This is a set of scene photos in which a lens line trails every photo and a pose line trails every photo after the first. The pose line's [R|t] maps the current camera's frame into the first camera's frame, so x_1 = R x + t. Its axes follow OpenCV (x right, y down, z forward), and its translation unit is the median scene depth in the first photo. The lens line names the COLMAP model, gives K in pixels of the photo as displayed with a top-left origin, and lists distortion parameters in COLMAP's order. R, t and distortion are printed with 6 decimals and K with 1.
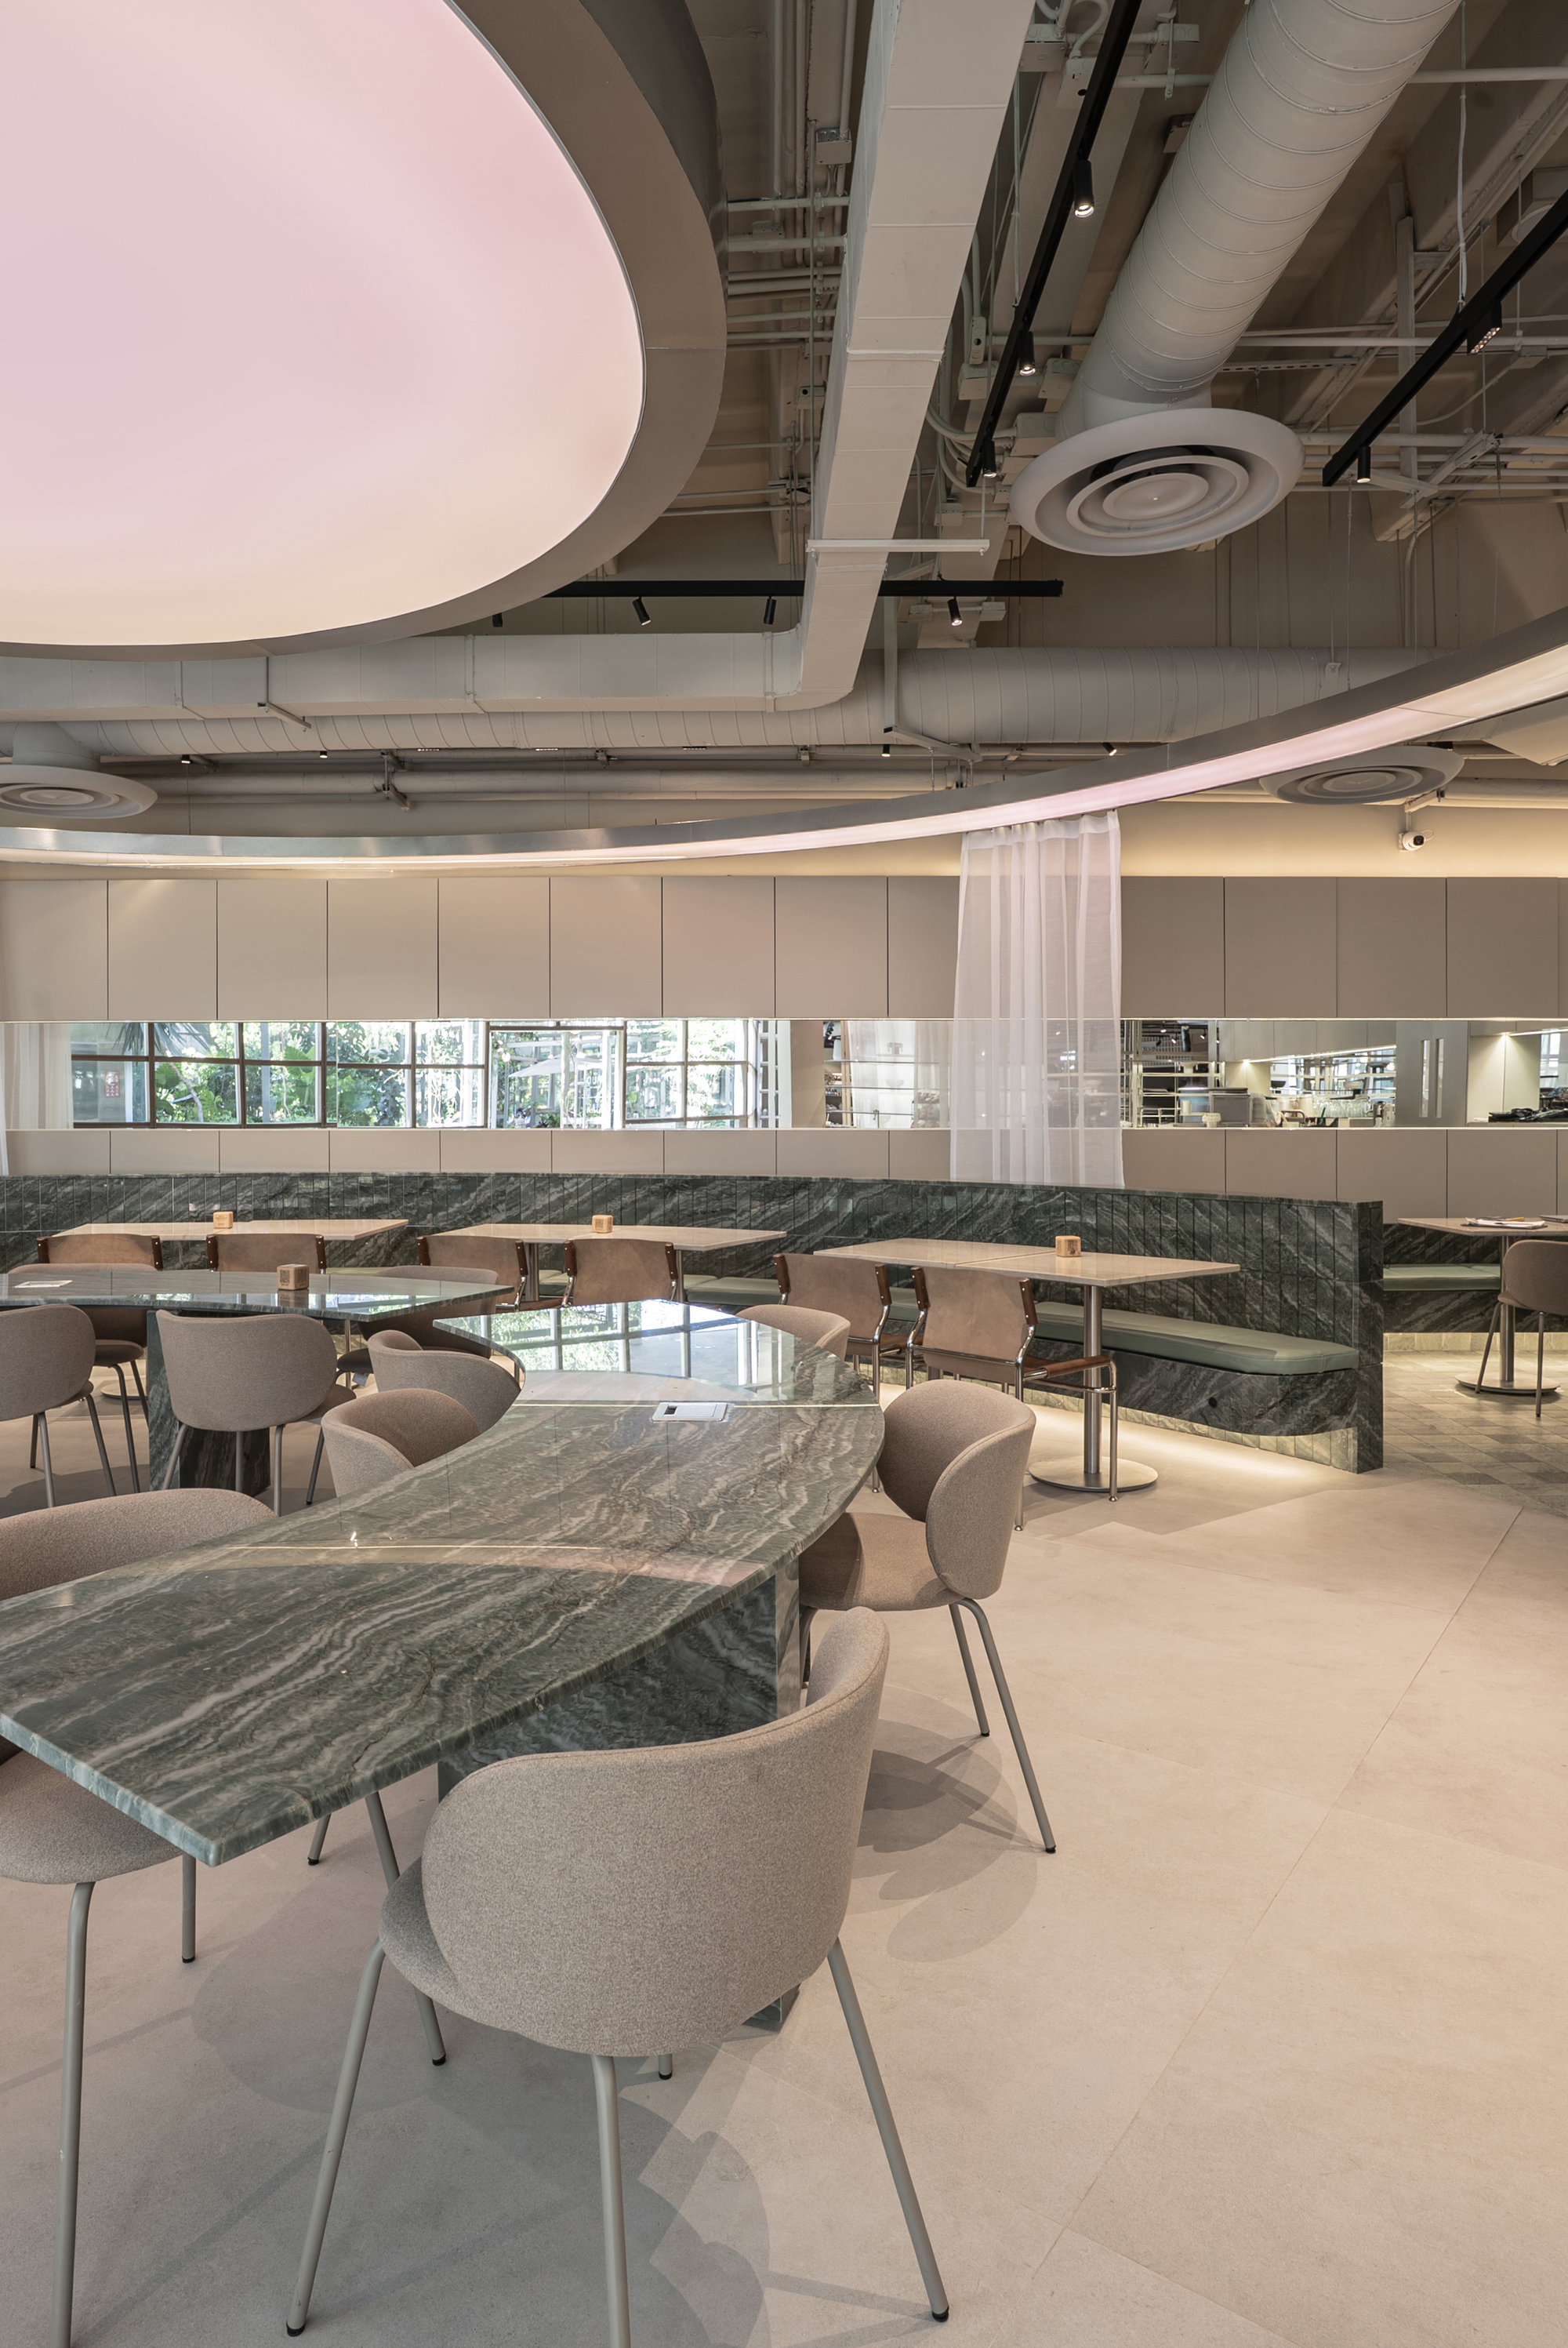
lens RADIAL K [[1428.6, 0, 796.6], [0, 1428.6, 1124.5], [0, 0, 1]] dist [-0.043587, 0.029222]
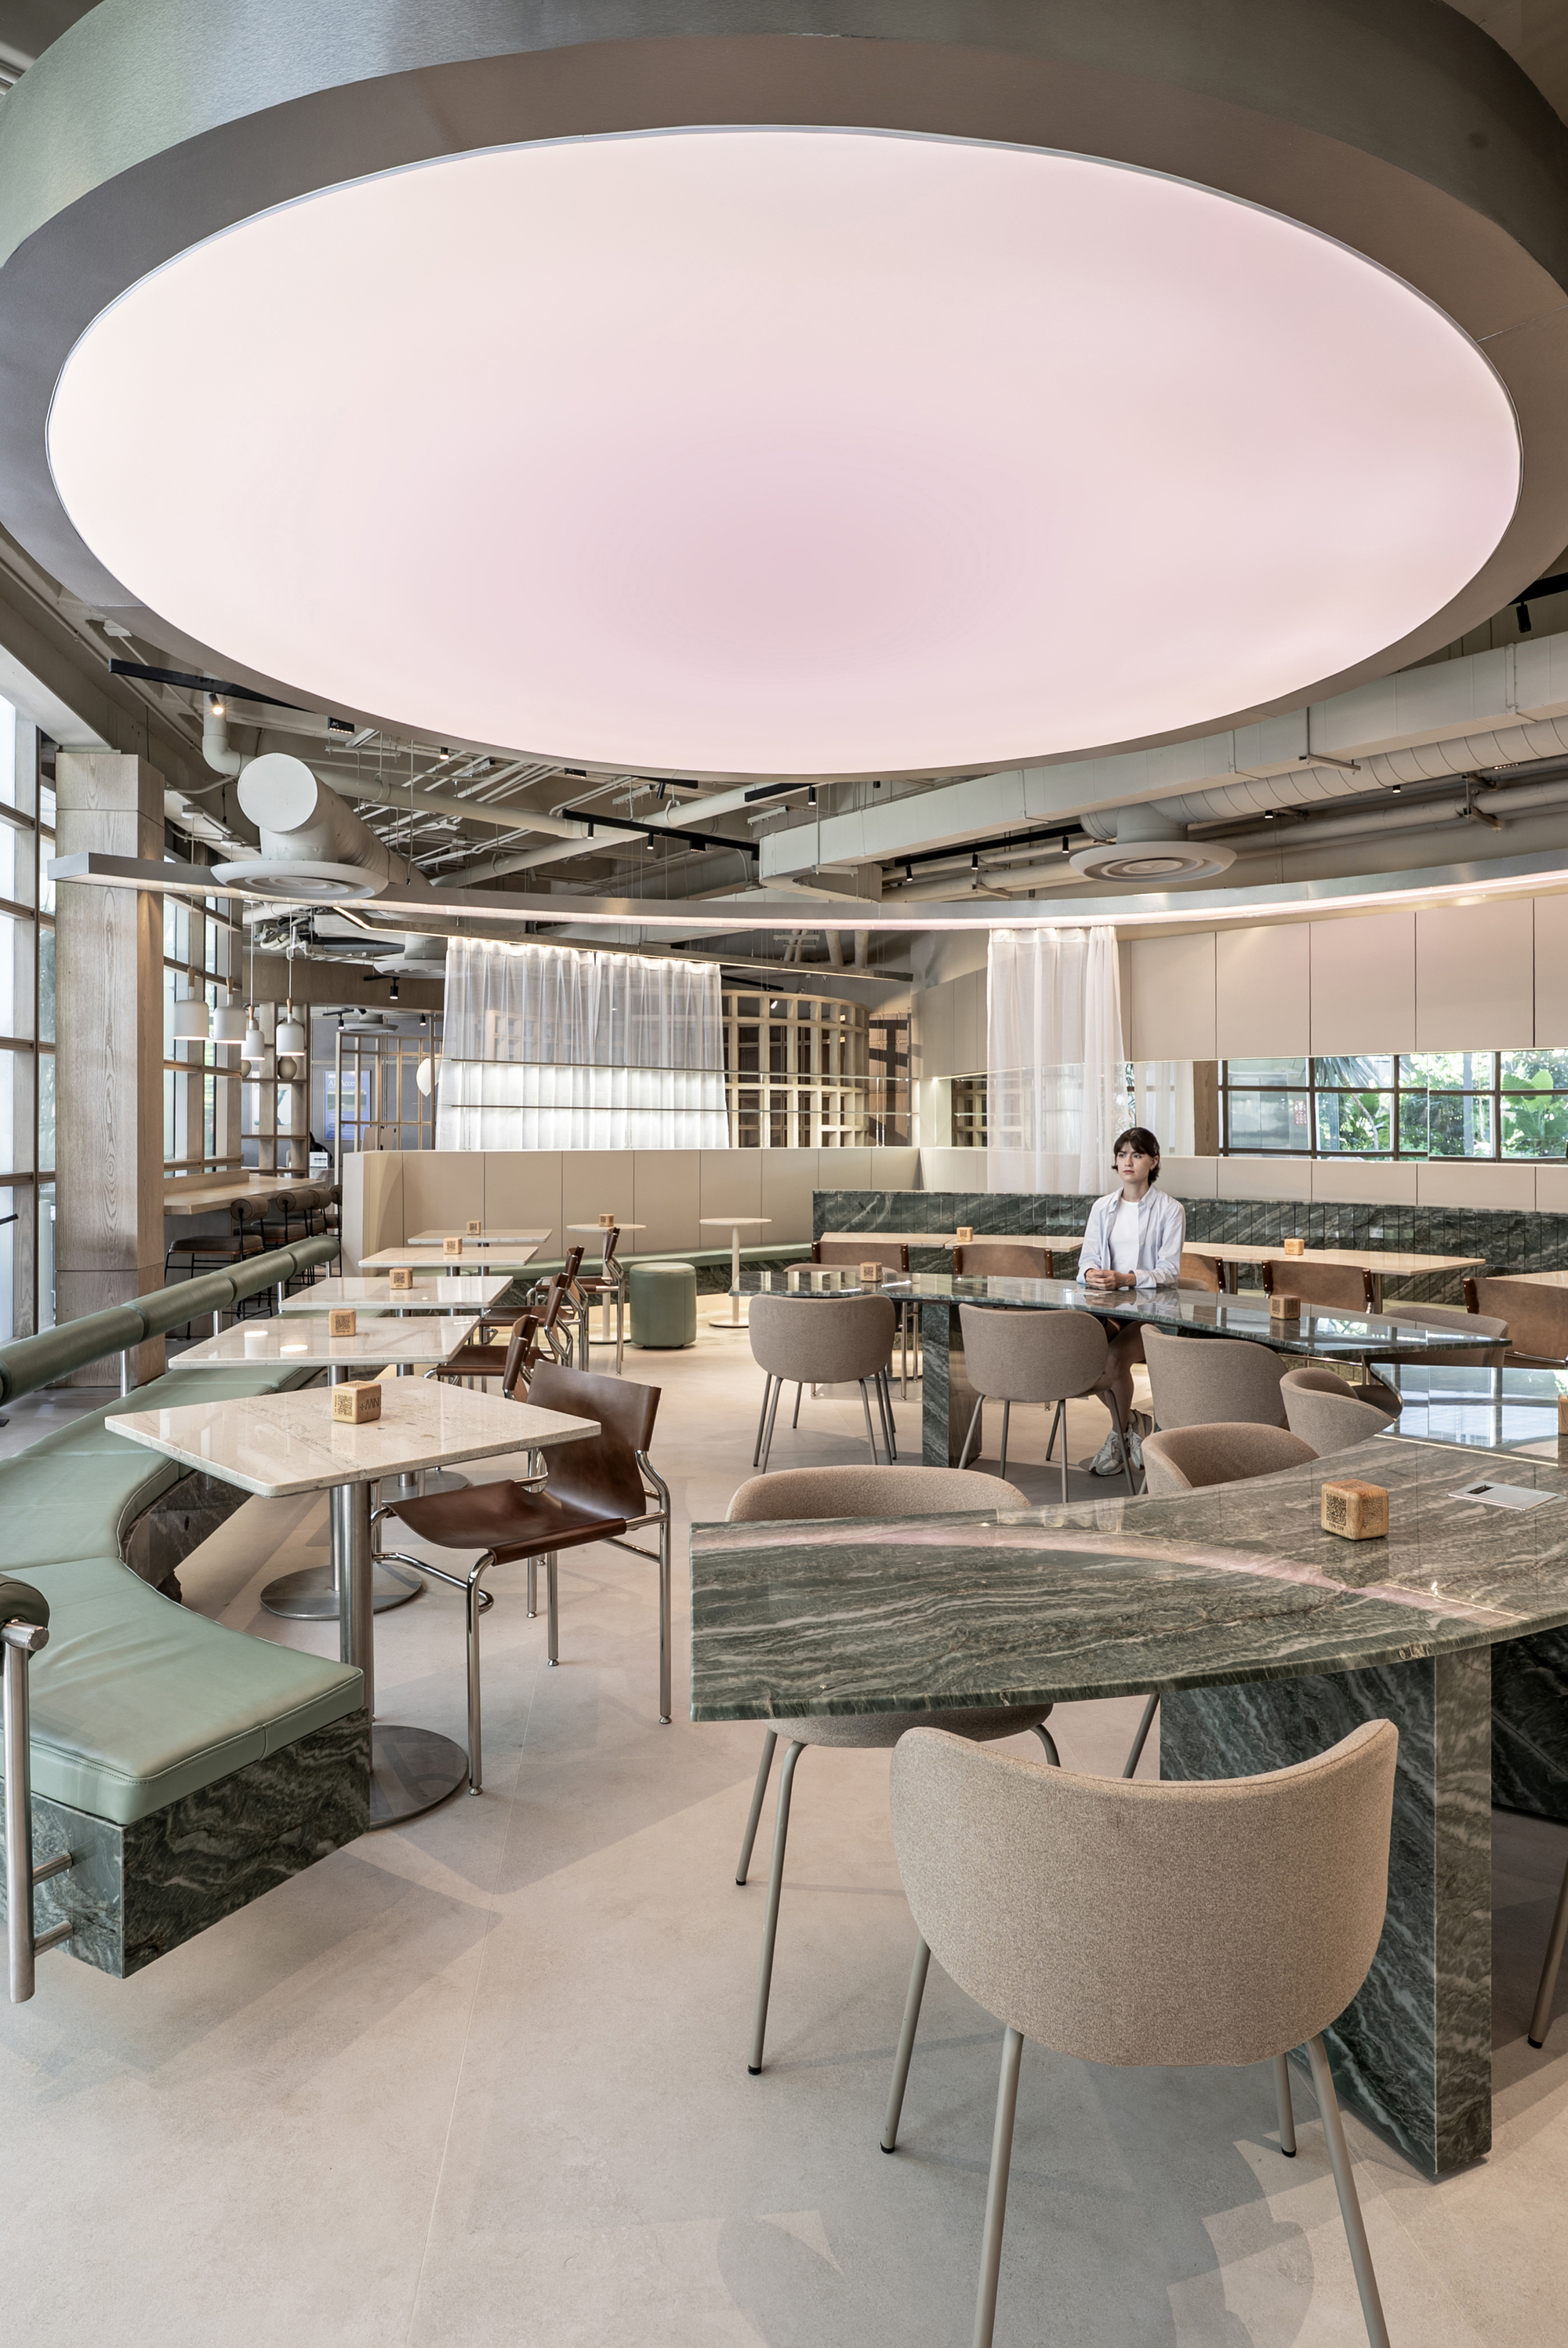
lens RADIAL K [[1428.6, 0, 815.5], [0, 1428.6, 1137.7], [0, 0, 1]] dist [-0.043587, 0.029222]
pose [[0.665930, 0.012764, -0.745905, 0.152454], [-0.016249, 0.999865, 0.002603, -0.011315], [0.745838, 0.010387, 0.666047, 0.034151]]
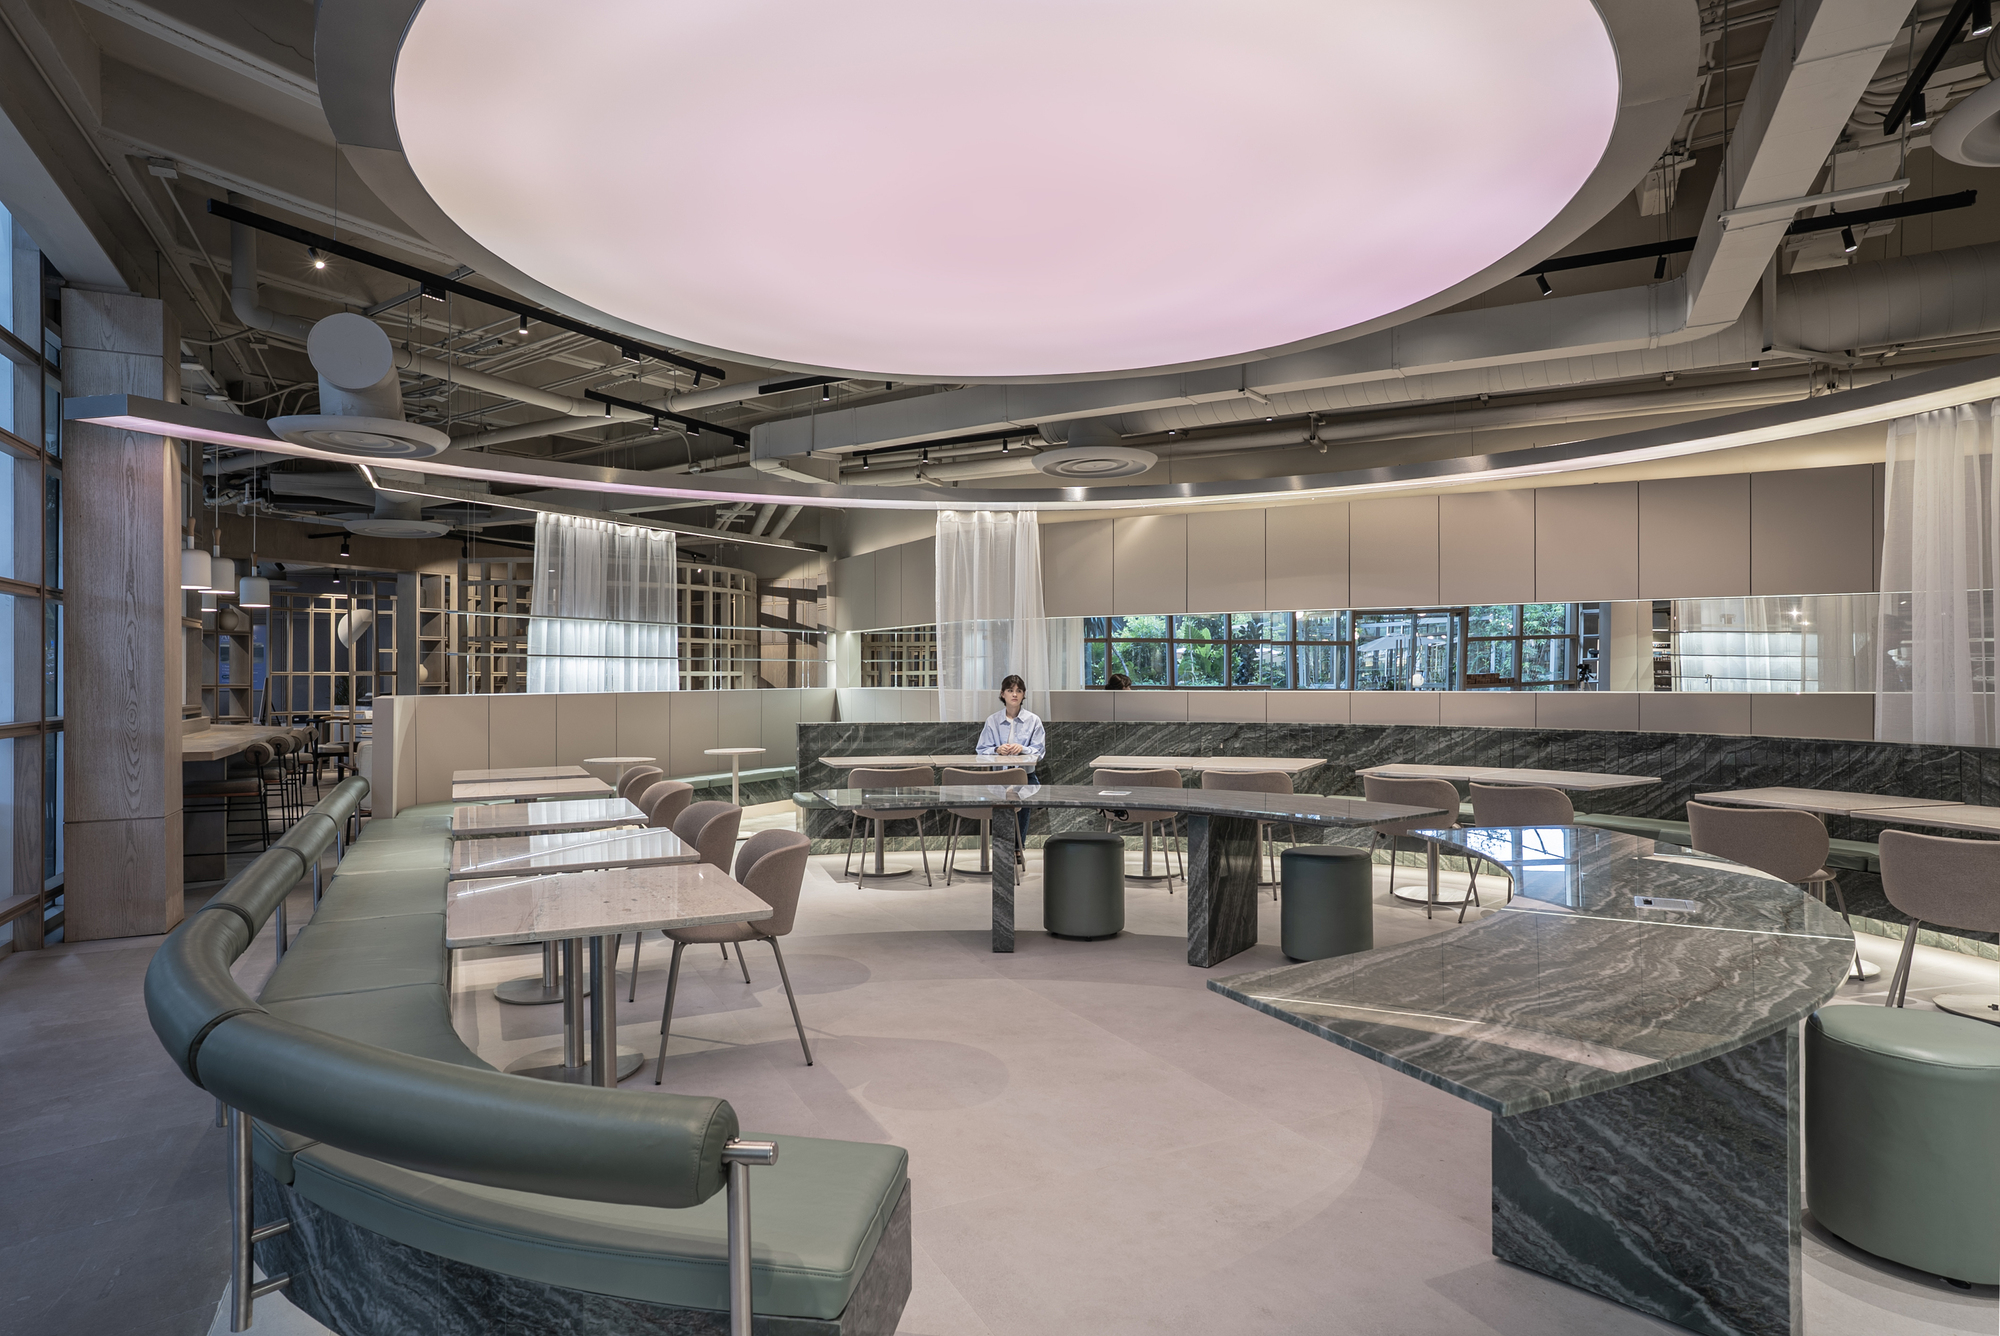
lens RADIAL K [[1152.7, 0, 968.4], [0, 1152.7, 679.3], [0, 0, 1]] dist [-0.032330, 0.015442]
pose [[0.882930, -0.000714, -0.469503, -0.073690], [-0.002472, 0.999978, -0.006169, -0.000767], [0.469497, 0.006607, 0.882909, -0.123874]]
